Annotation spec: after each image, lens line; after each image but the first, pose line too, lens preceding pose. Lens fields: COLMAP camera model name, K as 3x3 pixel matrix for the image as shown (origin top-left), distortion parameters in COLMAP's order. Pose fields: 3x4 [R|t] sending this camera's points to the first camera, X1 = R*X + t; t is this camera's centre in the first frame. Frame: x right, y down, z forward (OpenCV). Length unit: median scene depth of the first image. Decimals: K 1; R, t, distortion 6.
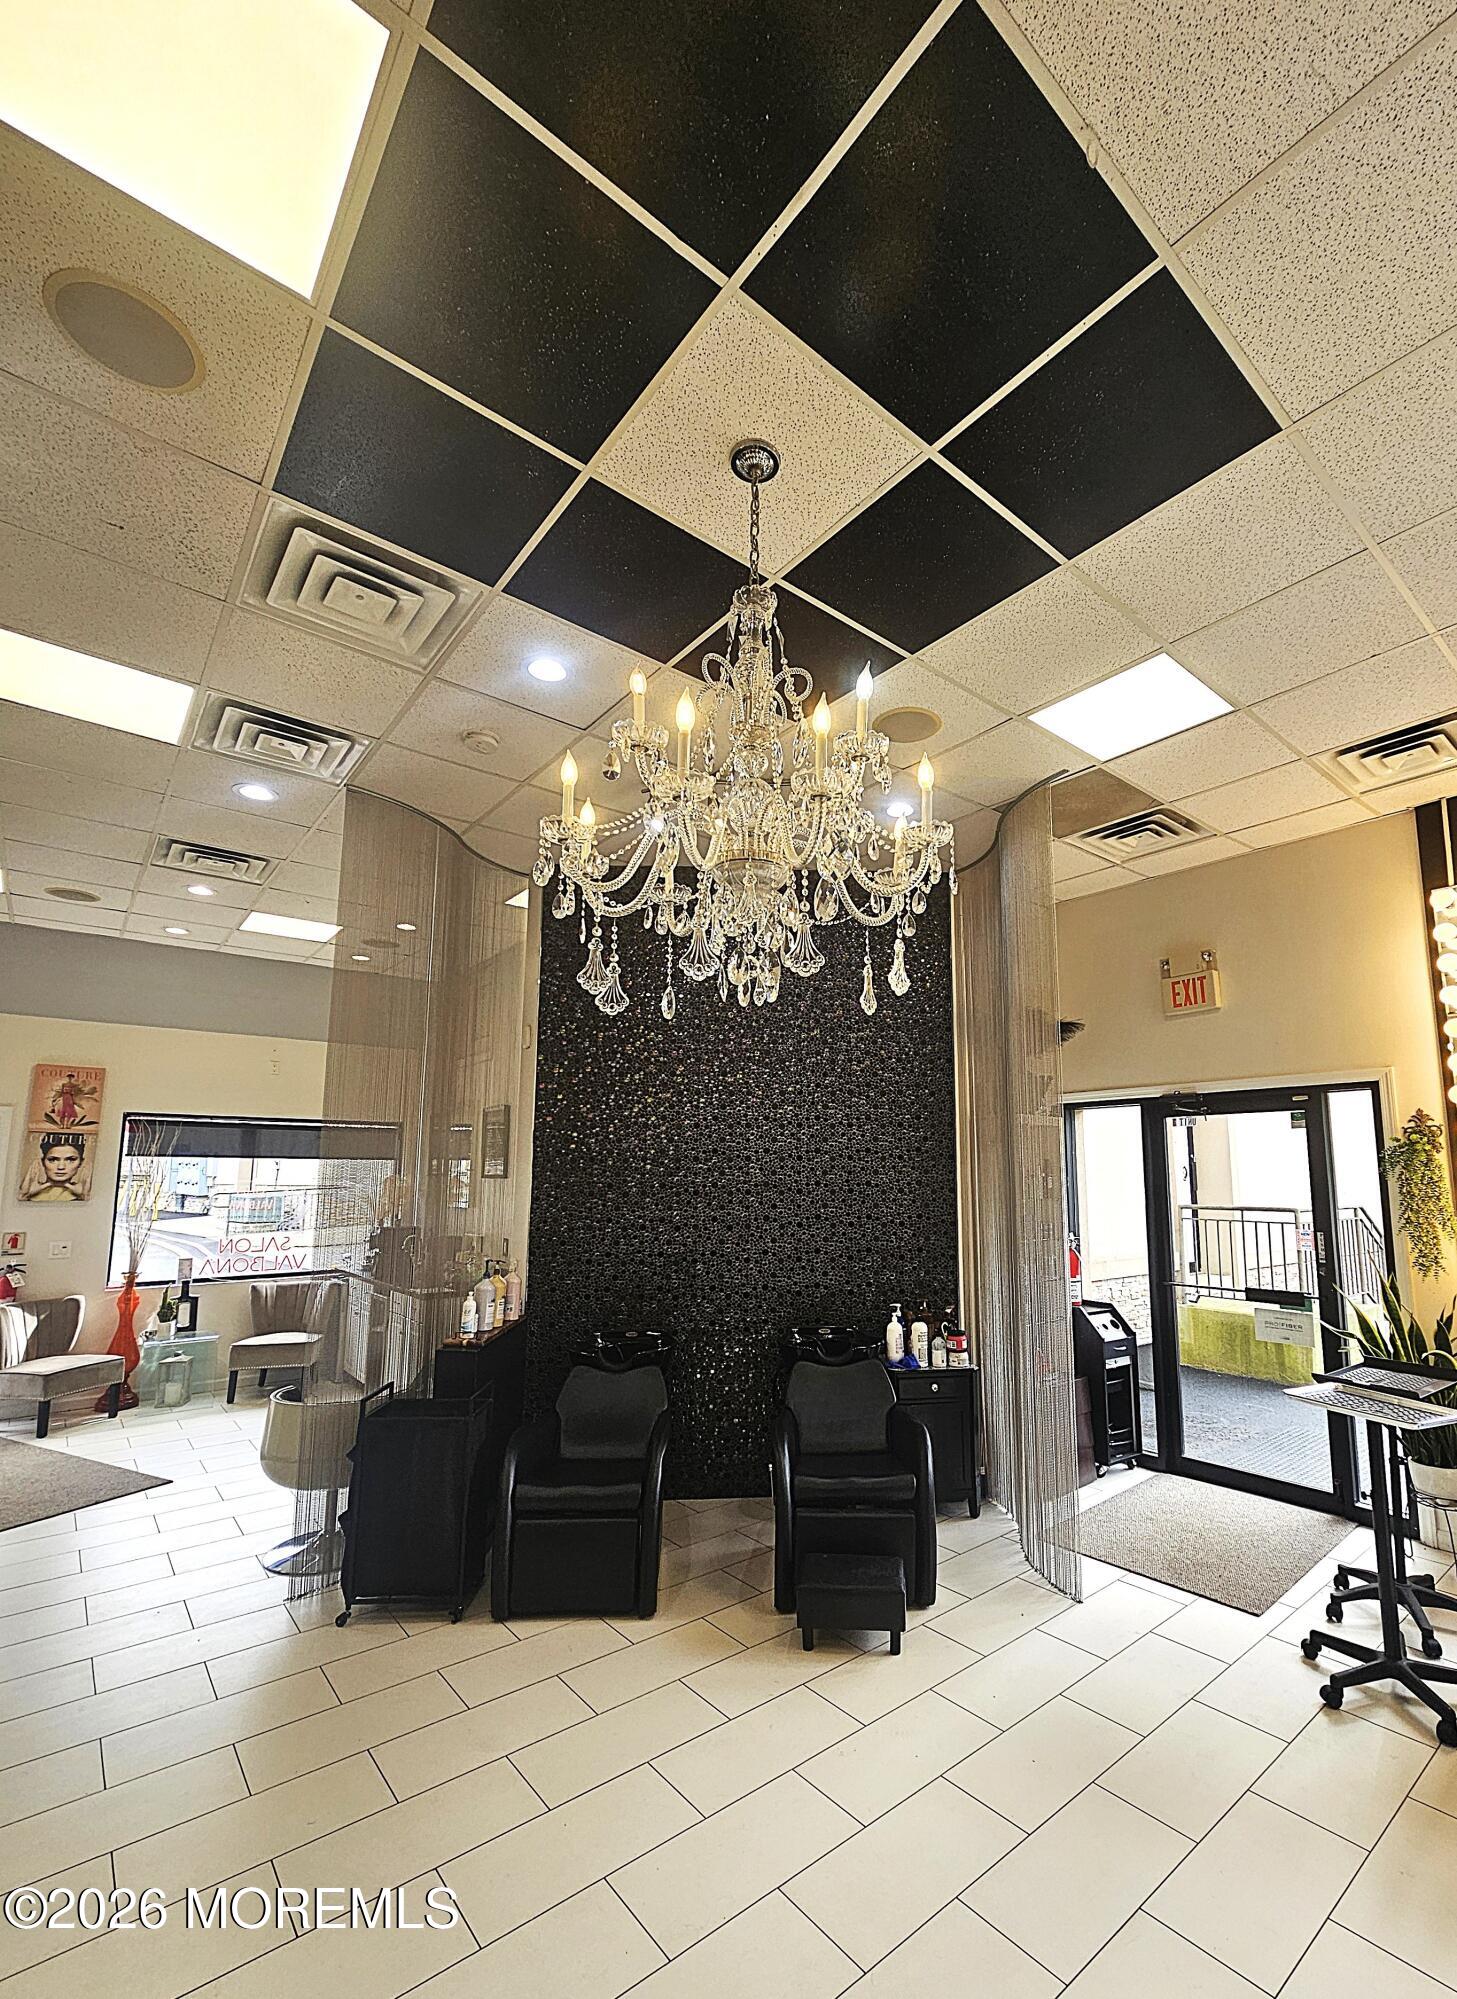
lens RADIAL K [[859.4, 0, 804.4], [0, 859.4, 1061.4], [0, 0, 1]] dist [-0.001098, -0.000092]
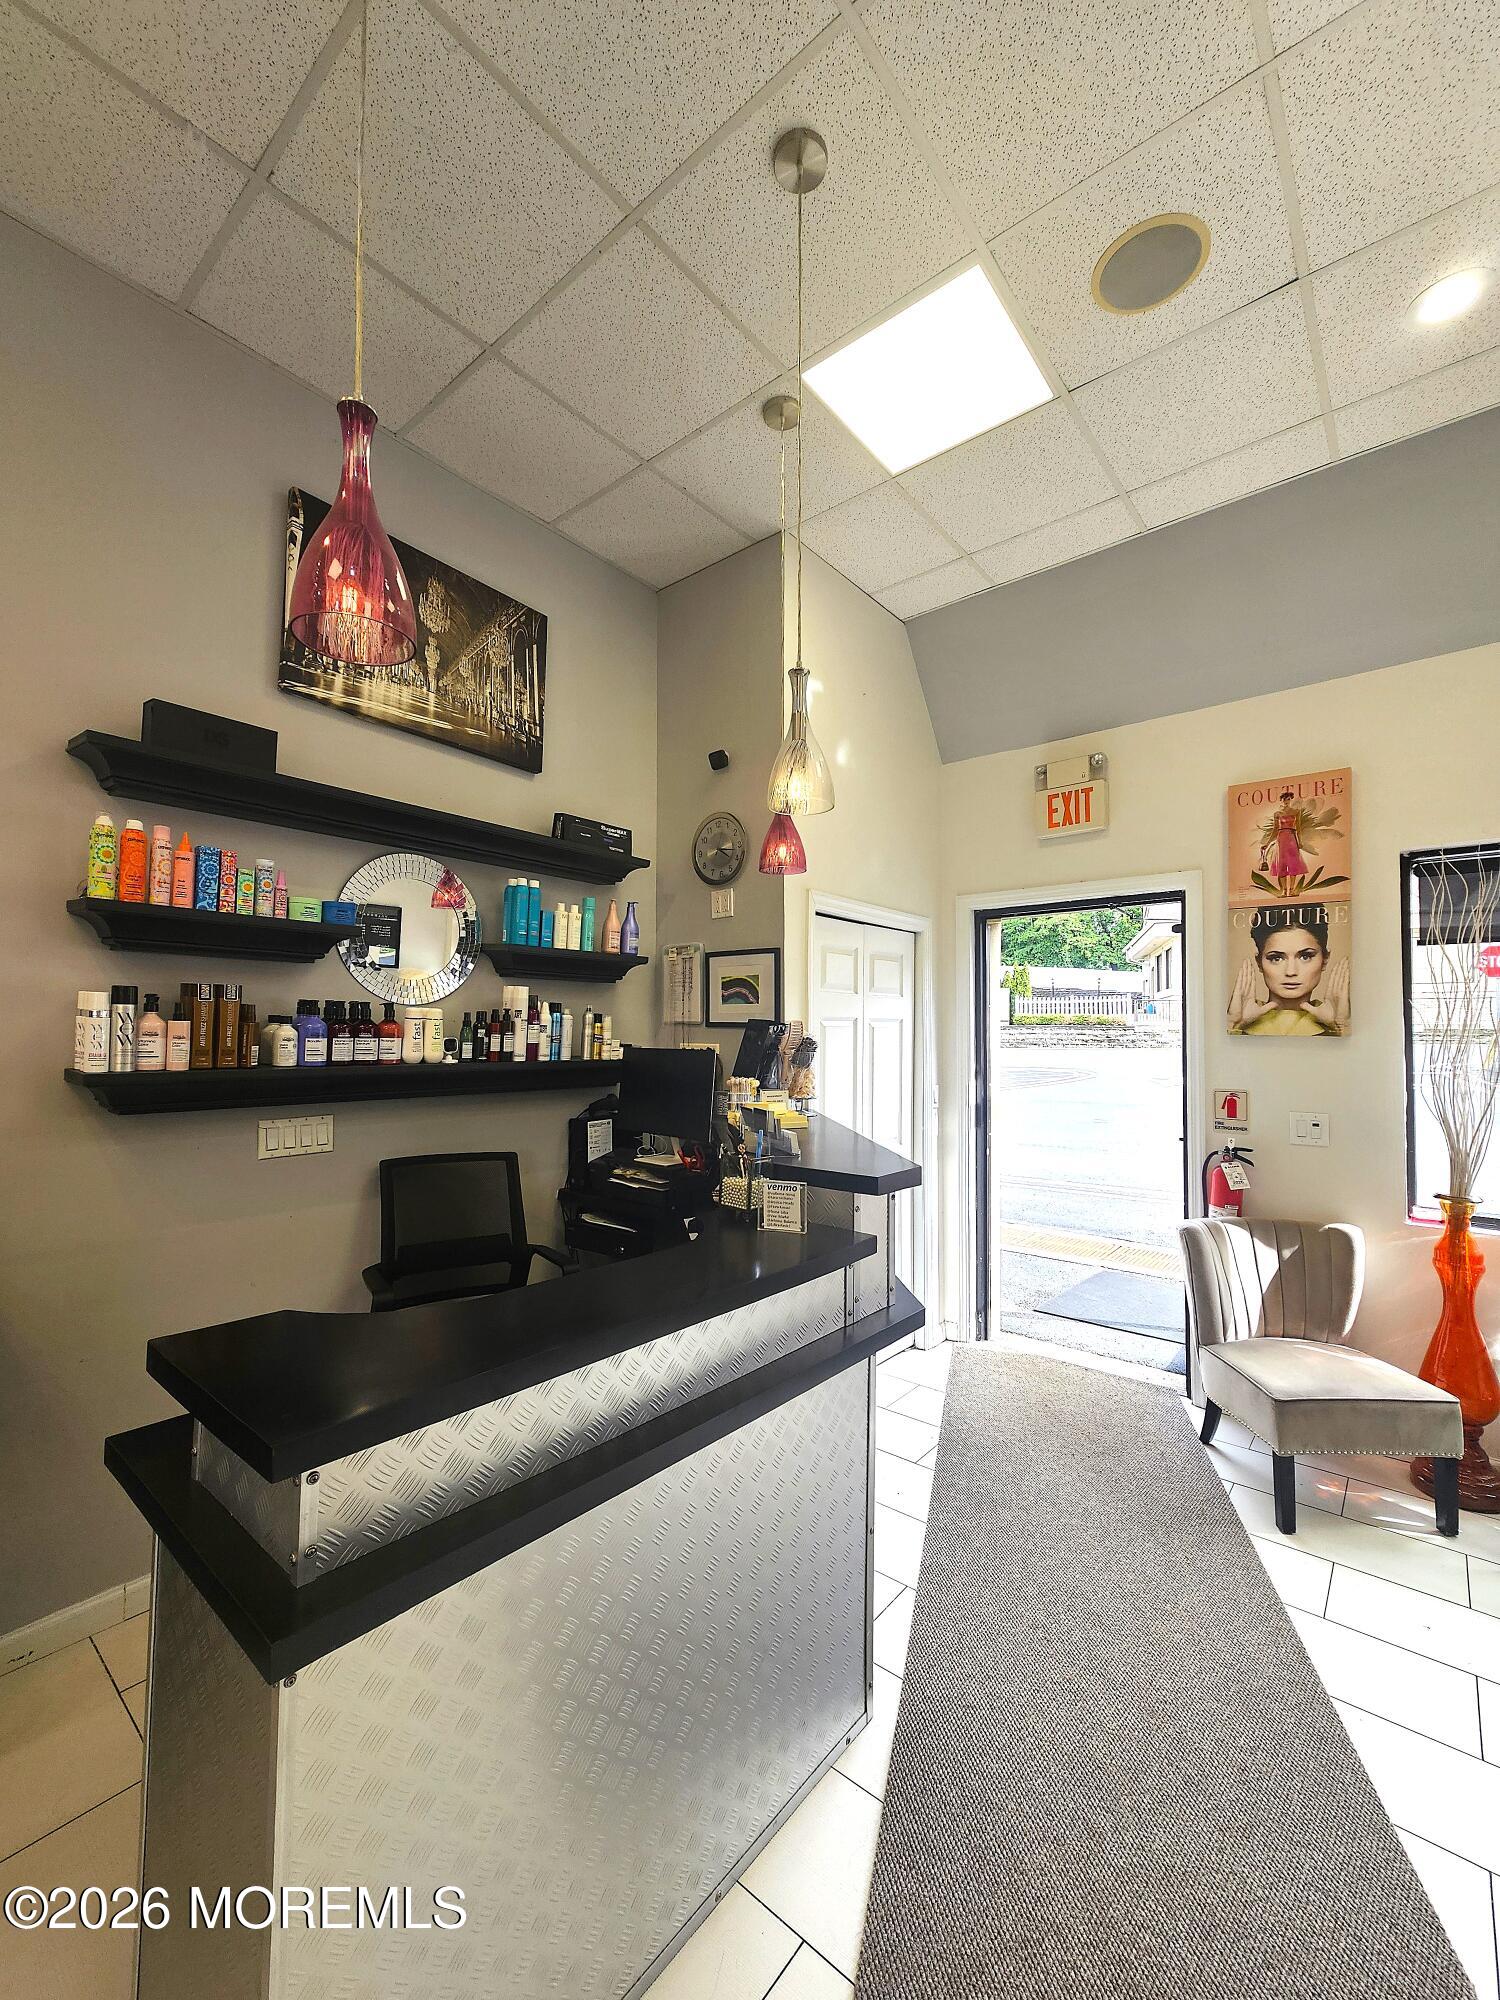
lens RADIAL K [[815.4, 0, 750.7], [0, 815.4, 1003.5], [0, 0, 1]] dist [0.000462, -0.000219]
pose [[0.159456, -0.026148, -0.986859, -0.586075], [0.123752, 0.992293, -0.006296, 0.142693], [0.979418, -0.121122, 0.161463, 0.812252]]
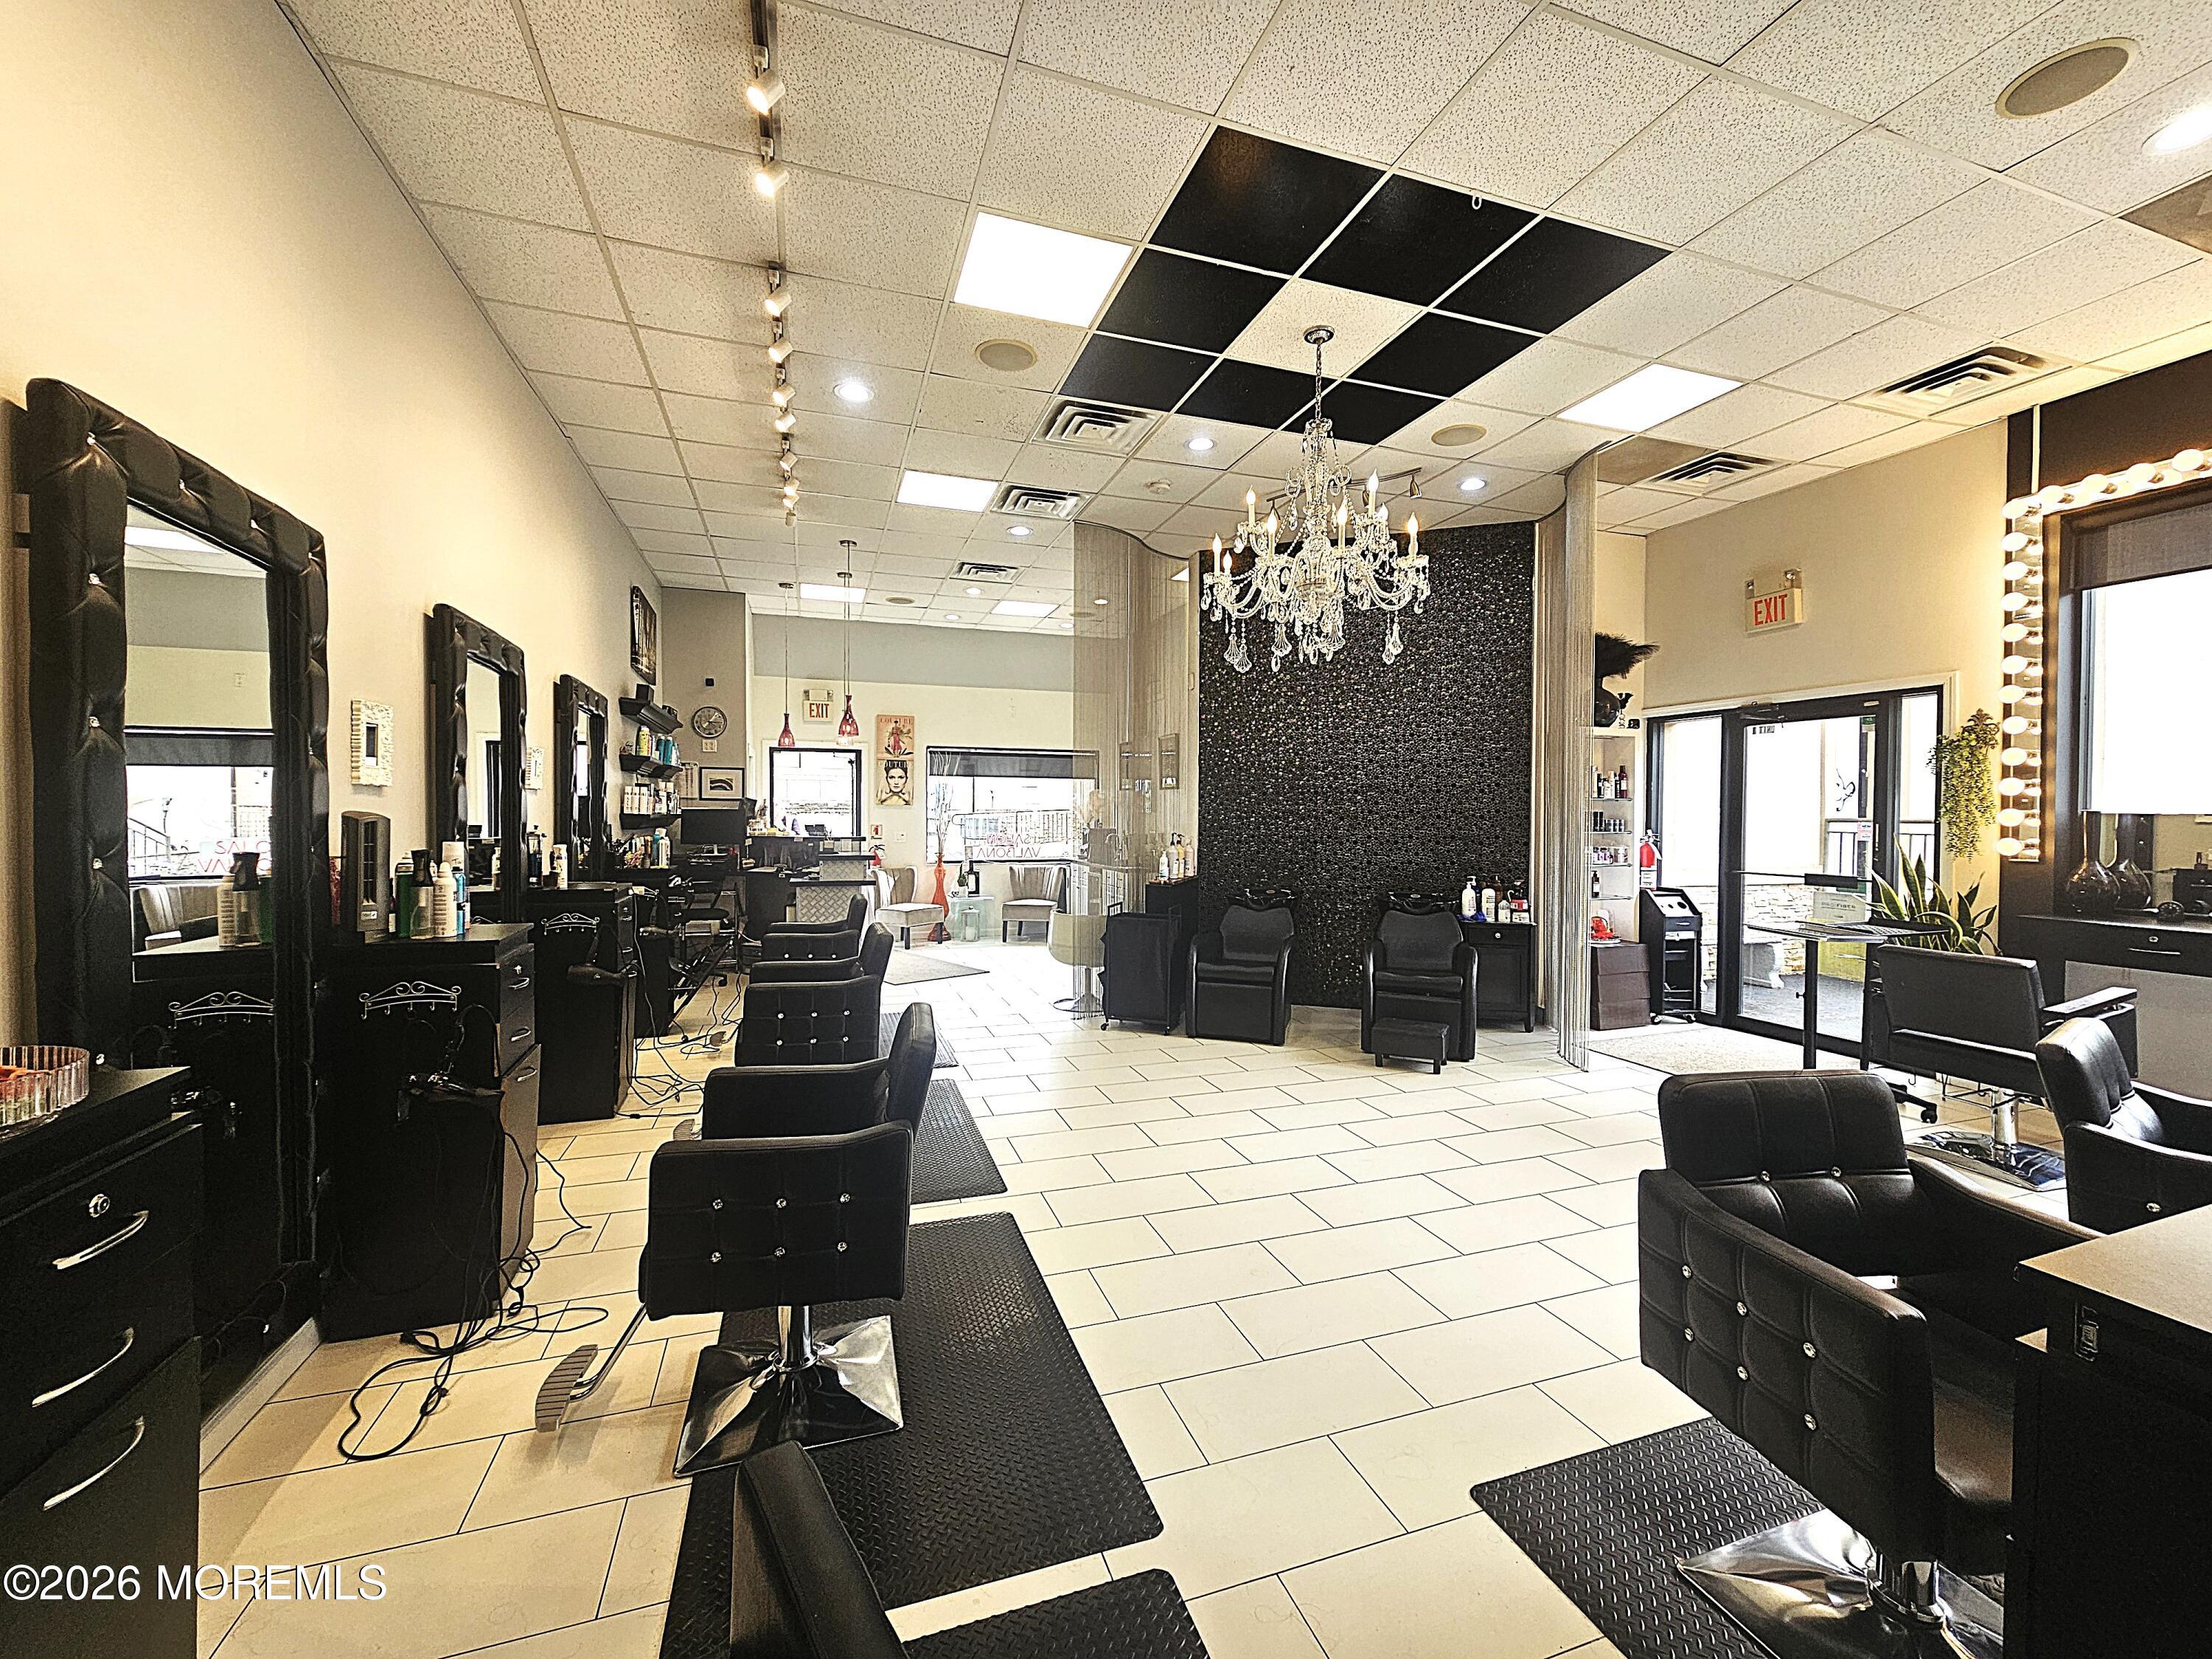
lens RADIAL K [[901.8, 0, 1116.4], [0, 901.8, 820.9], [0, 0, 1]] dist [0.000462, -0.000219]
pose [[0.926672, 0.009333, -0.375755, 0.117466], [0.043221, 0.990415, 0.131191, -0.001927], [0.373377, -0.137811, 0.917386, -0.427143]]
